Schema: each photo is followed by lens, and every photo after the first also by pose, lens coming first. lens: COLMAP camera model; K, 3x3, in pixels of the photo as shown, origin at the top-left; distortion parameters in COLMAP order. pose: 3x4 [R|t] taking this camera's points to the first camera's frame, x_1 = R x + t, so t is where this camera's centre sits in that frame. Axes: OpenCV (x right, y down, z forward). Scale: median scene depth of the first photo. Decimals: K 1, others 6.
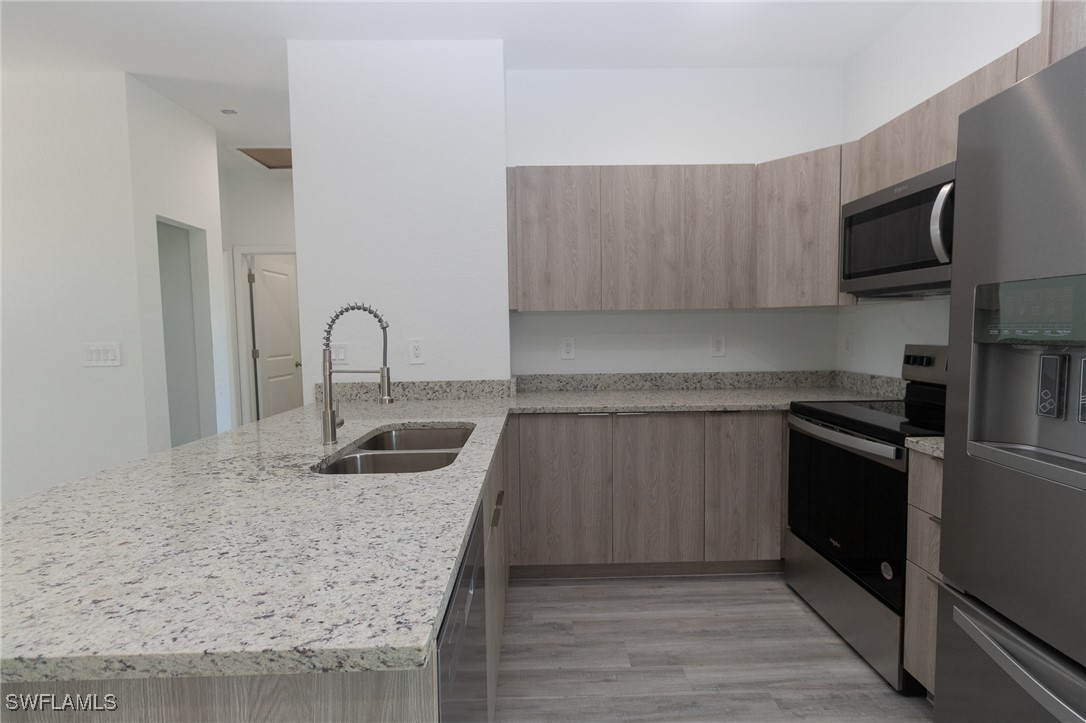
lens RADIAL K [[498.1, 0, 542.5], [0, 498.1, 359.0], [0, 0, 1]] dist [0.003973, 0.000882]
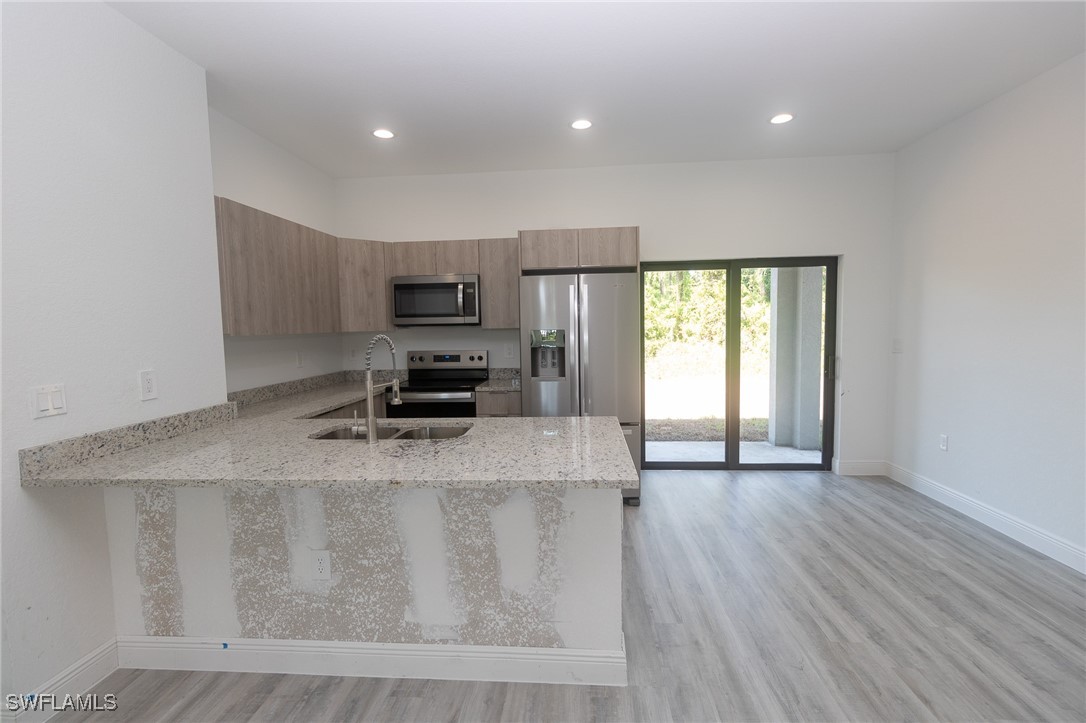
lens RADIAL K [[498.1, 0, 542.5], [0, 498.1, 359.0], [0, 0, 1]] dist [0.003973, 0.000882]
pose [[0.098042, -0.057884, 0.993497, -1.075057], [0.077297, 0.995734, 0.050387, -0.052203], [-0.992176, 0.071855, 0.102098, 0.262022]]
